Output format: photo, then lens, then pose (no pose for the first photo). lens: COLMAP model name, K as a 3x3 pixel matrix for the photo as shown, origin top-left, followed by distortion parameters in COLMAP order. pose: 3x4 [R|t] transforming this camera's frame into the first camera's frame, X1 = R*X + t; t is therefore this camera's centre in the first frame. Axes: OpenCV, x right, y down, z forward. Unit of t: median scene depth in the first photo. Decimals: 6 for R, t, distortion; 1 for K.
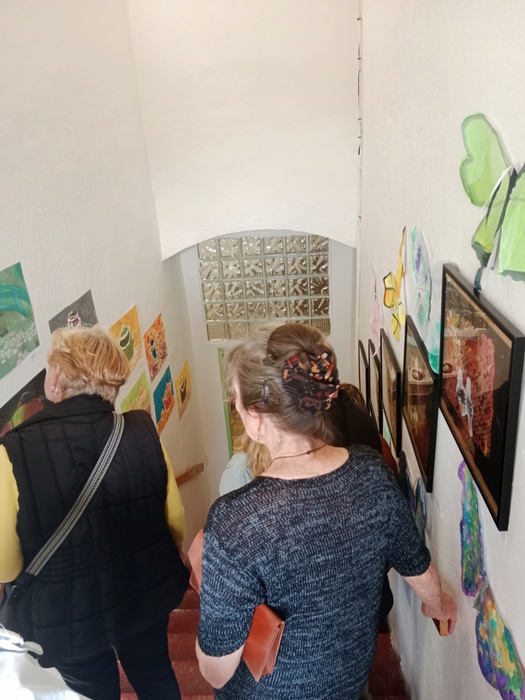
lens RADIAL K [[561.7, 0, 262.5], [0, 561.7, 350.0], [0, 0, 1]] dist [0.125063, -0.200589]
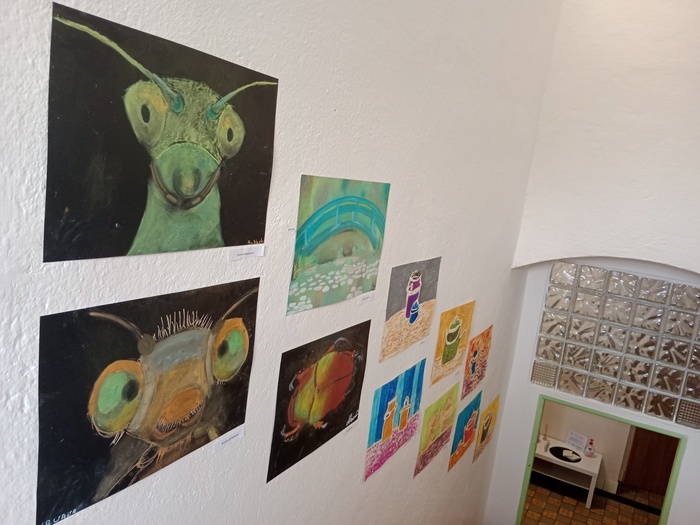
lens RADIAL K [[561.7, 0, 350.0], [0, 561.7, 262.5], [0, 0, 1]] dist [0.125063, -0.200589]
pose [[0.892229, 0.254242, -0.373214, -0.084856], [-0.332839, 0.928791, -0.162990, 0.058206], [0.305199, 0.269645, 0.913315, 0.160177]]
